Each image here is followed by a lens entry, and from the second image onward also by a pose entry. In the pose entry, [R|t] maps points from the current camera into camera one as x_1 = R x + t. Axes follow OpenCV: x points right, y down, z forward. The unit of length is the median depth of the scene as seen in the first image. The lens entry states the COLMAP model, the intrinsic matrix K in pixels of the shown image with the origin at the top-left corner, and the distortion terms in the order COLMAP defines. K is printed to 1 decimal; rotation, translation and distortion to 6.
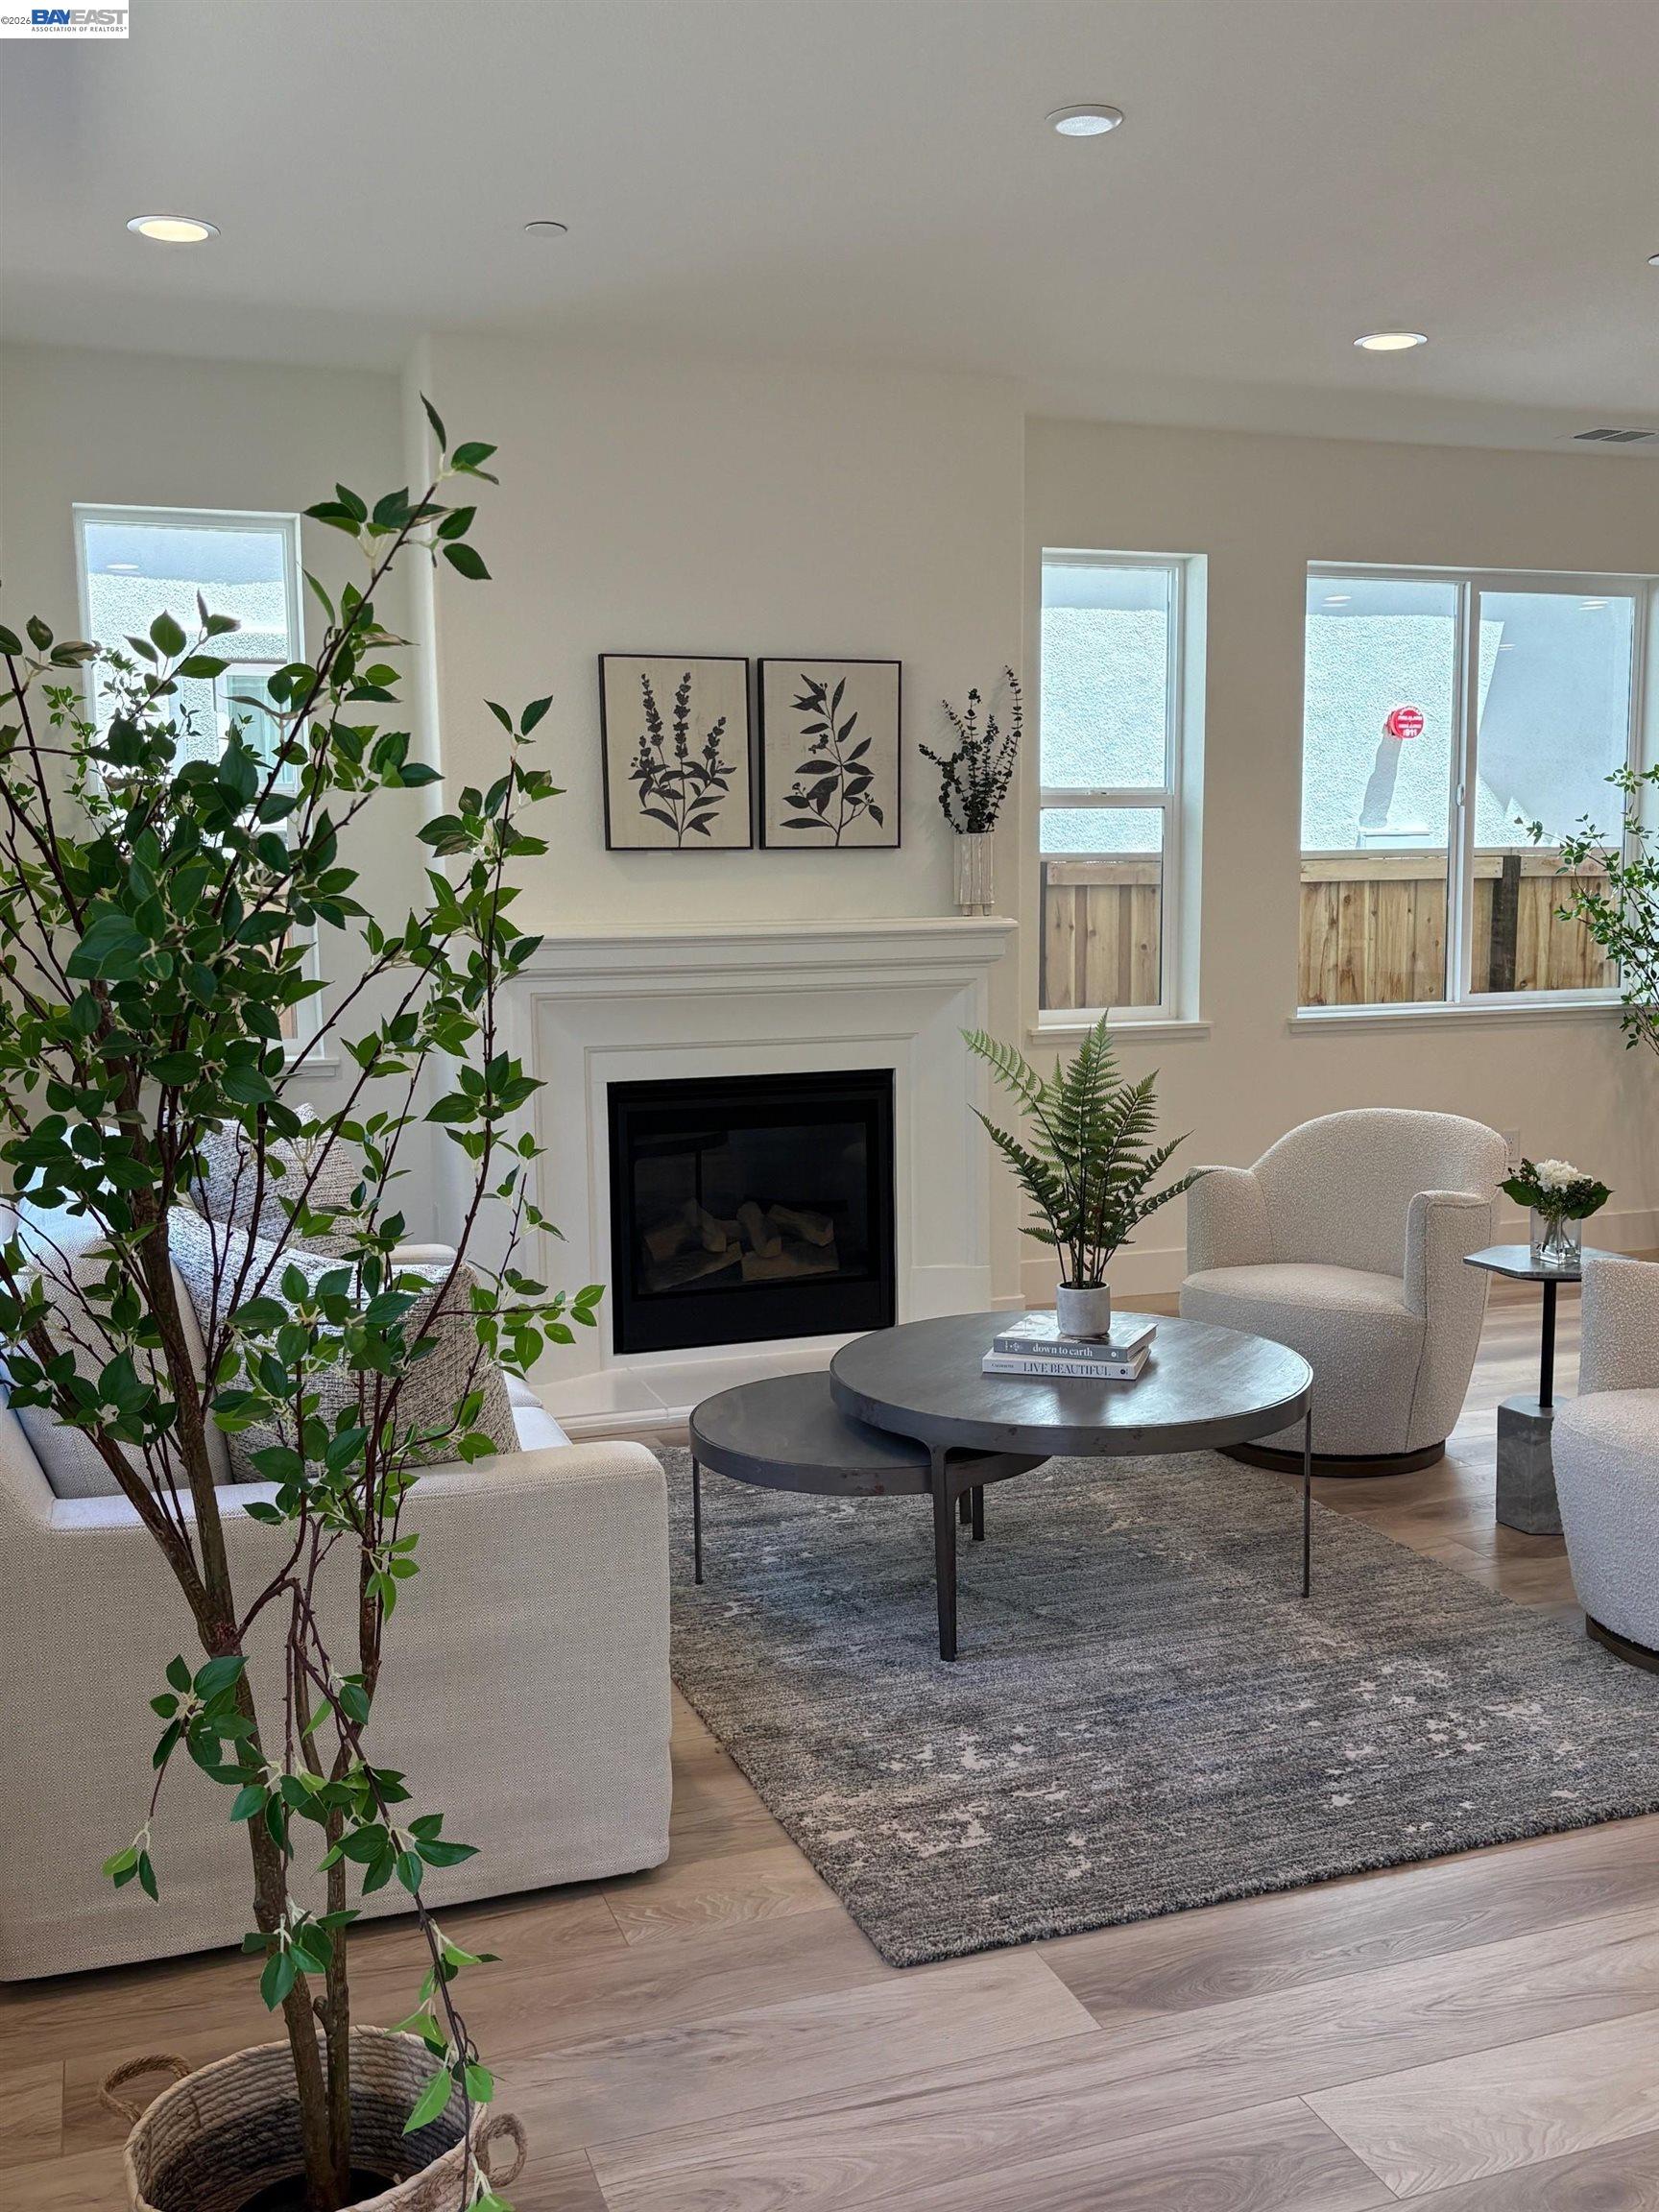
lens RADIAL K [[2004.1, 0, 816.3], [0, 2004.1, 1155.5], [0, 0, 1]] dist [0.112809, -0.282189]
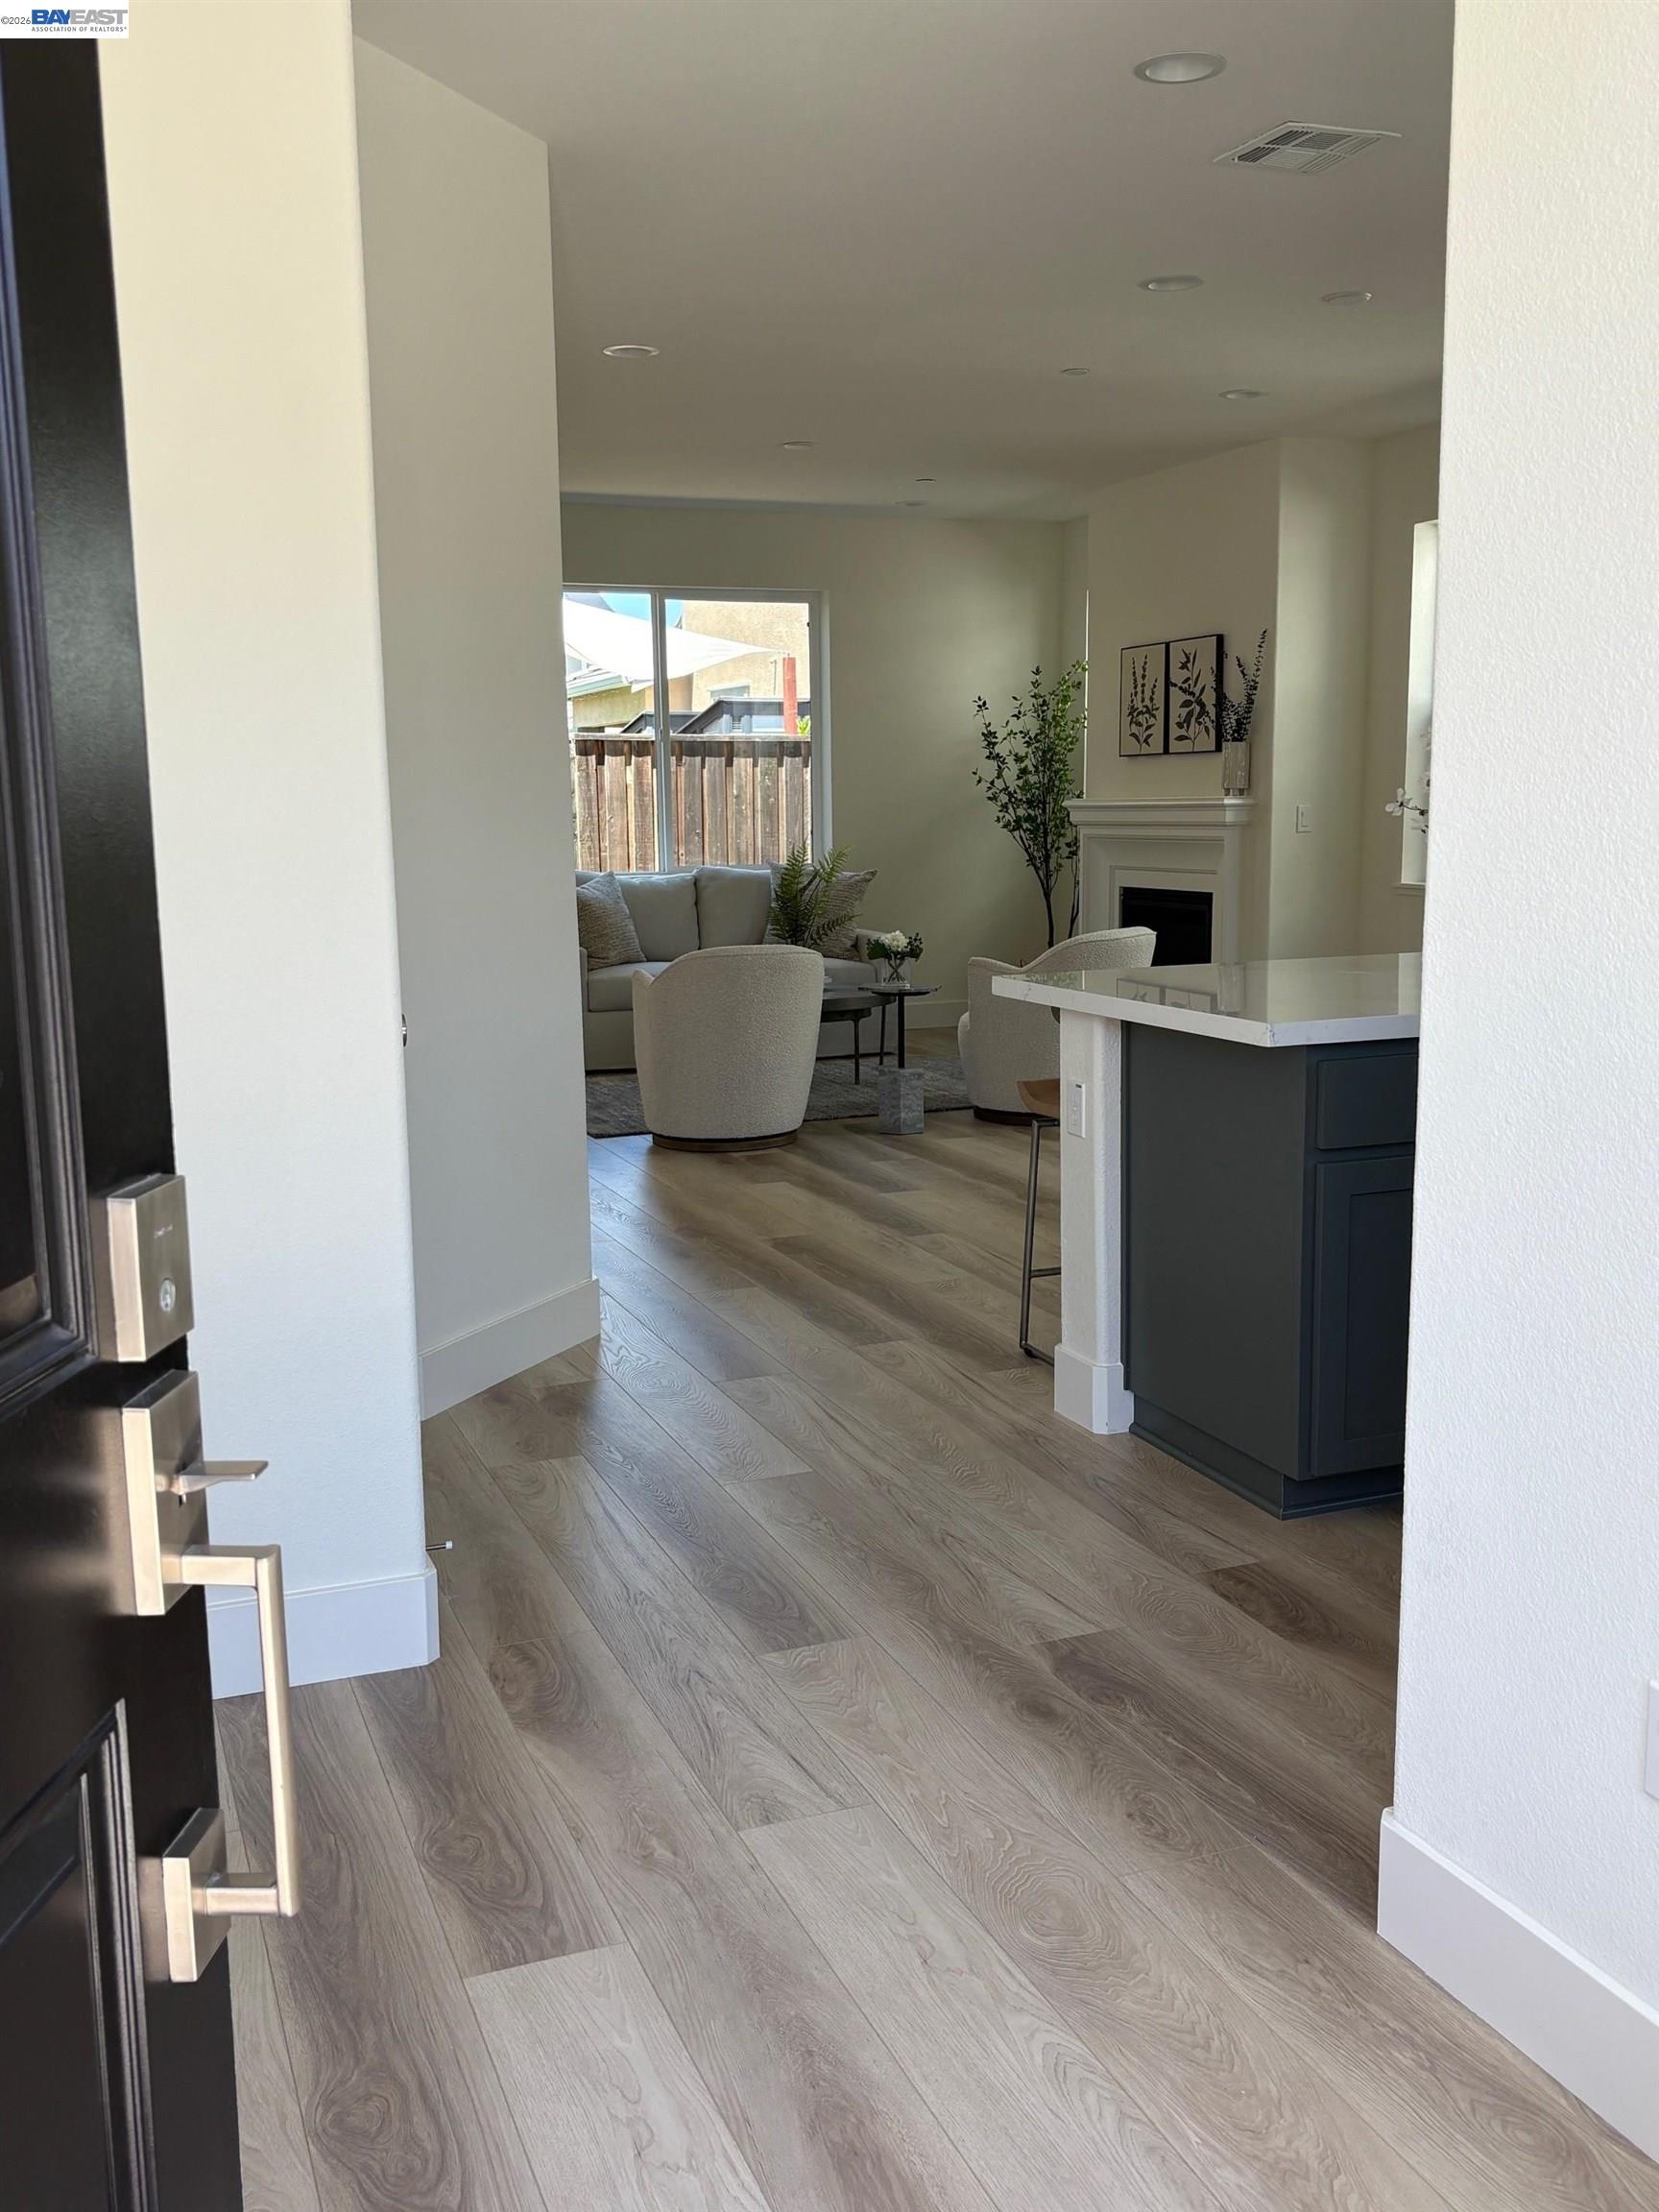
lens RADIAL K [[1973.6, 0, 829.5], [0, 1973.6, 1106.0], [0, 0, 1]] dist [0.157908, -0.000245]
pose [[0.031454, 0.169028, -0.985109, 1.694546], [-0.130022, 0.977914, 0.163641, -0.101369], [0.991012, 0.122938, 0.052737, 0.672517]]
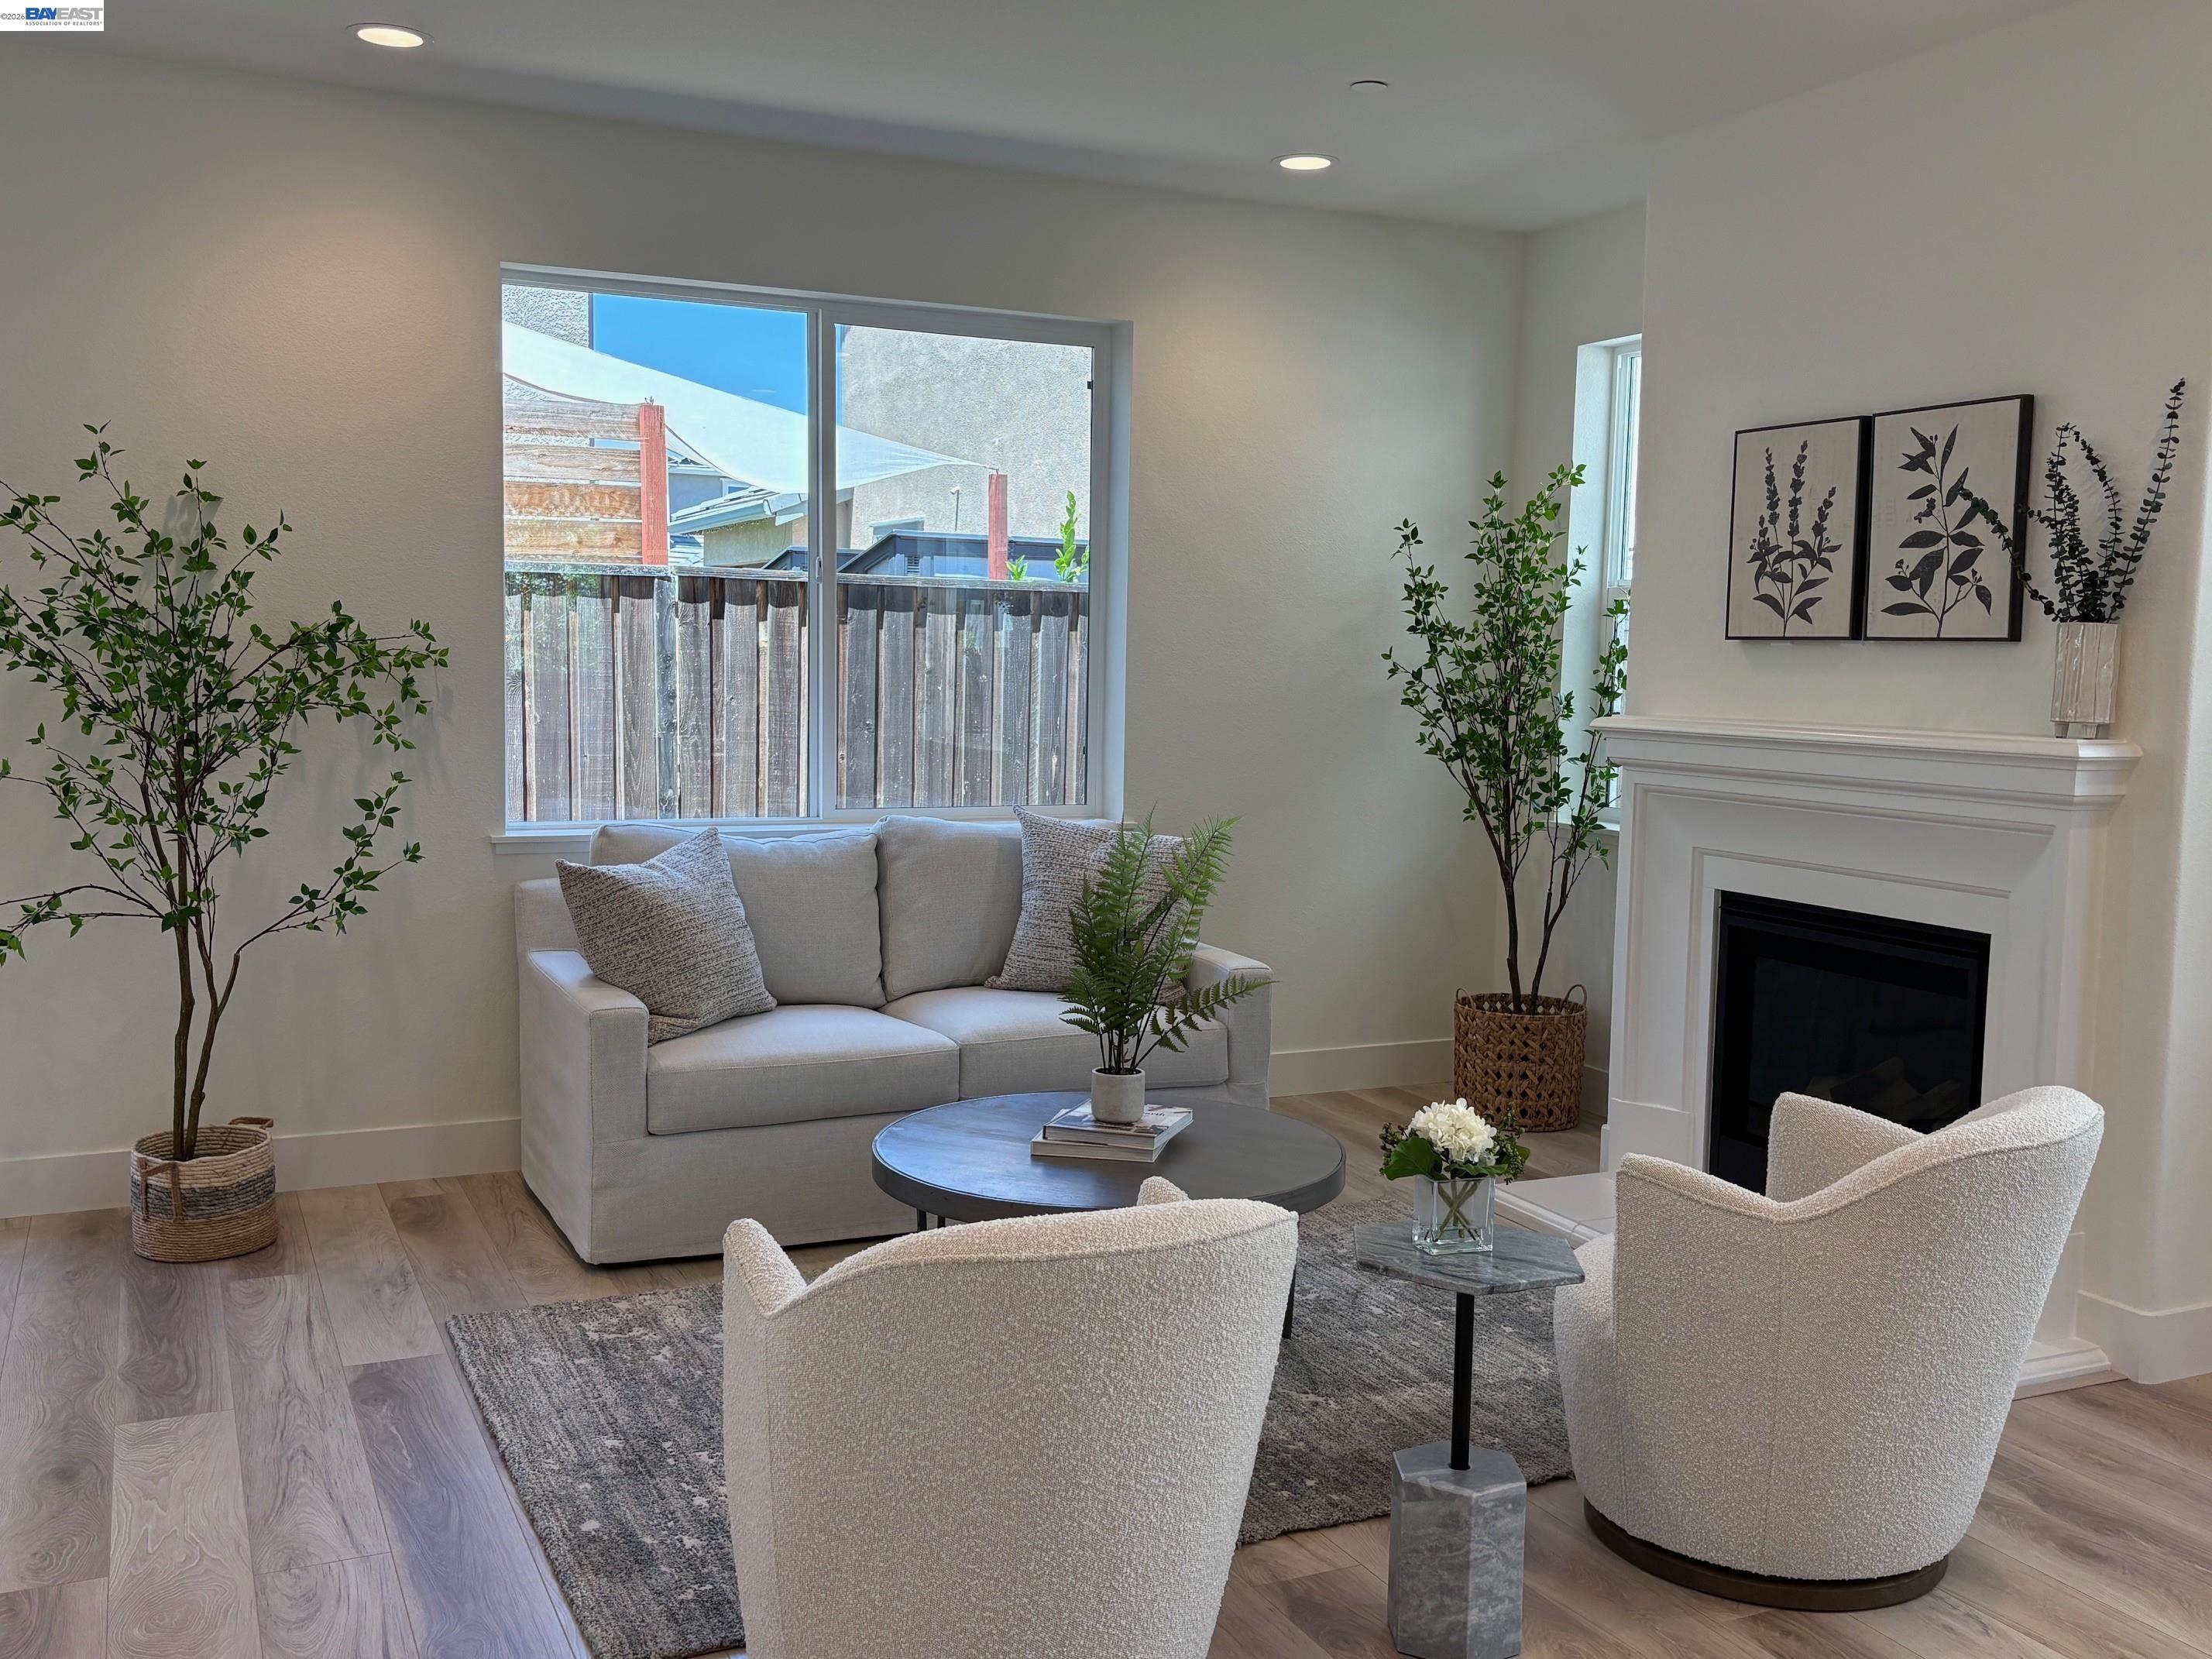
lens RADIAL K [[2004.1, 0, 1105.8], [0, 2004.1, 839.2], [0, 0, 1]] dist [0.112809, -0.282189]
pose [[0.094287, 0.110082, -0.989440, 0.792263], [-0.159900, 0.982639, 0.094088, -0.101483], [0.982620, 0.149340, 0.110252, 0.619623]]
